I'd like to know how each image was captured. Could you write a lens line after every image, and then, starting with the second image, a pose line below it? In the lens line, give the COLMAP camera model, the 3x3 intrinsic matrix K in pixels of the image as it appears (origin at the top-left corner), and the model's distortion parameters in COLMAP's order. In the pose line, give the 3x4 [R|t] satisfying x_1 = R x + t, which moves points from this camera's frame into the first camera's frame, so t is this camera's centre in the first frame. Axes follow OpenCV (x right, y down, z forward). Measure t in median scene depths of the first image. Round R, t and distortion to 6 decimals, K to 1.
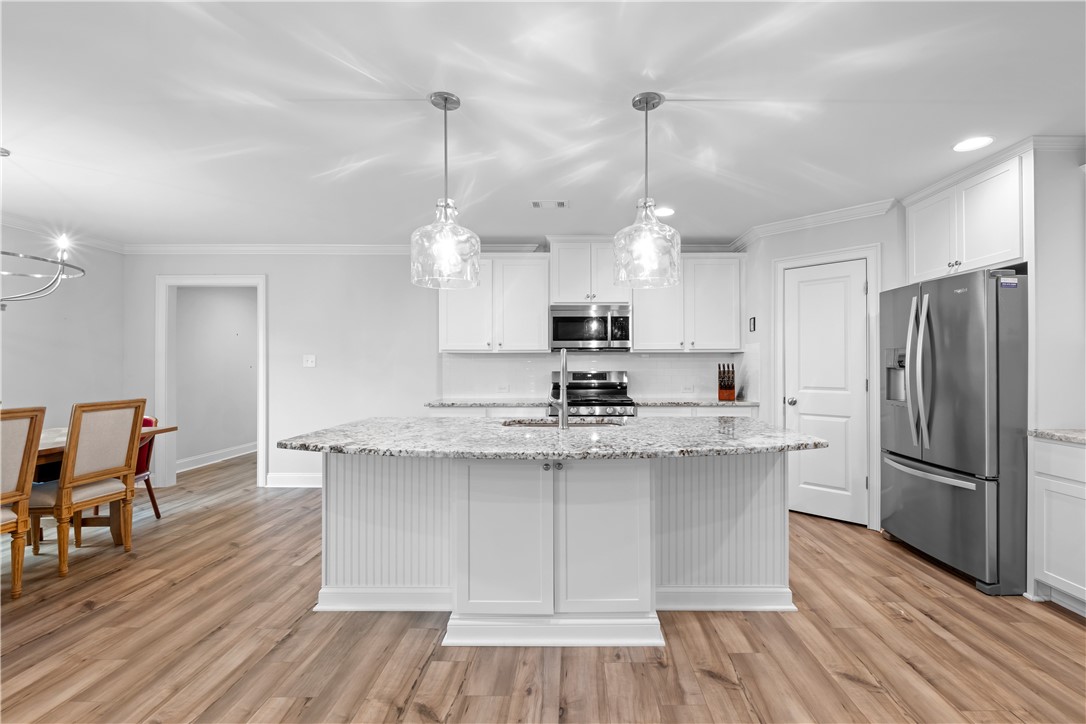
lens RADIAL K [[489.2, 0, 601.4], [0, 489.2, 363.9], [0, 0, 1]] dist [-0.003821, -0.002400]
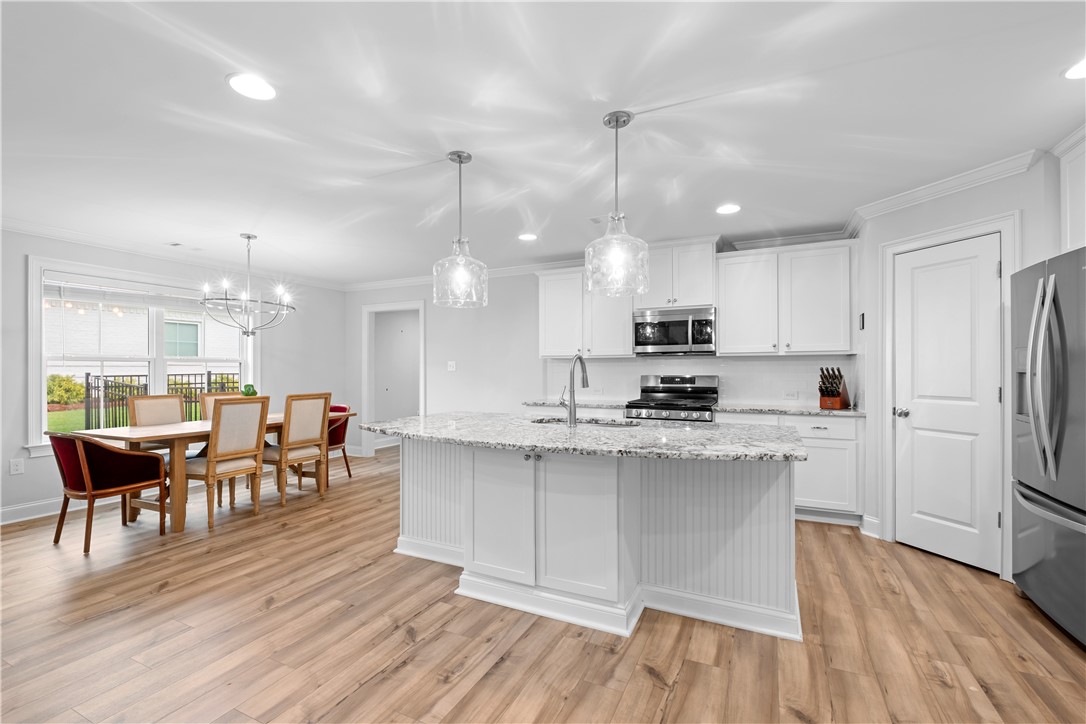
lens RADIAL K [[489.2, 0, 569.9], [0, 489.2, 369.1], [0, 0, 1]] dist [-0.003821, -0.002400]
pose [[0.898487, -0.000726, -0.438999, 0.400668], [0.001993, 0.999995, 0.002424, -0.000990], [0.438995, -0.003053, 0.898484, 0.003255]]
